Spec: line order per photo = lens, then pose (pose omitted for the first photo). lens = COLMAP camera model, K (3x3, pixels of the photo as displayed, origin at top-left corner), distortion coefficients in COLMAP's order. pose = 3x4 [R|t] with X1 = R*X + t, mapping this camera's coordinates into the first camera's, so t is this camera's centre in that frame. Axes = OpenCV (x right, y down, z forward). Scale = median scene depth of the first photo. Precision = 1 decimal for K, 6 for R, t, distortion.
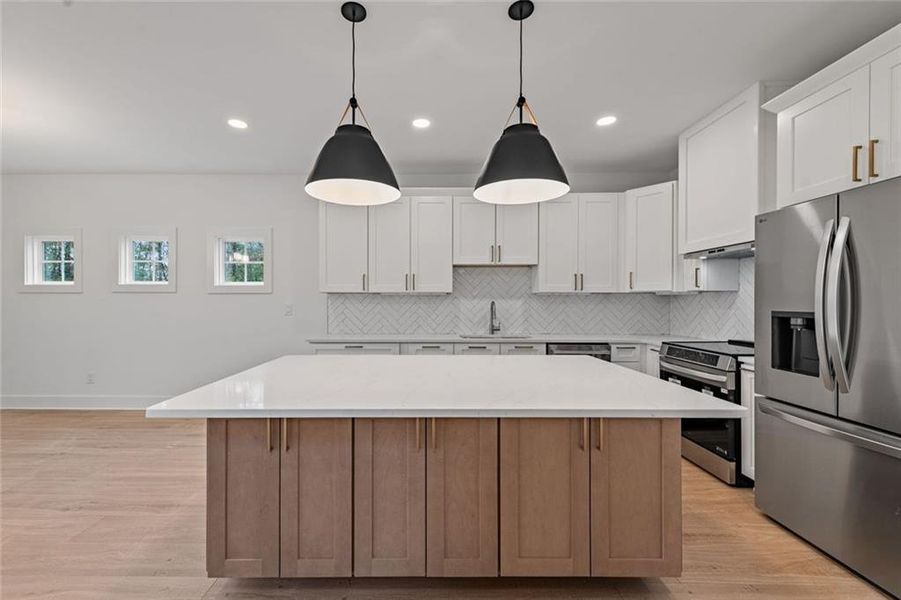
lens RADIAL K [[370.2, 0, 426.8], [0, 370.2, 297.8], [0, 0, 1]] dist [0.011931, -0.000202]
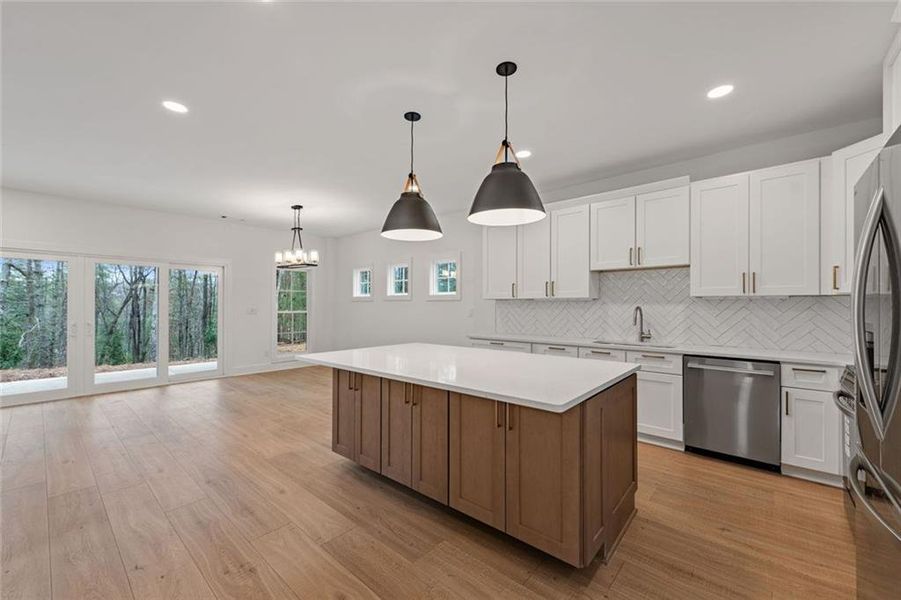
lens RADIAL K [[355.4, 0, 450.5], [0, 355.4, 300.0], [0, 0, 1]] dist [0.001695, 0.000063]
pose [[0.763072, -0.008757, -0.646254, 0.414628], [0.003043, 0.999946, -0.009957, 0.000020], [0.646306, 0.005631, 0.763057, 0.000008]]
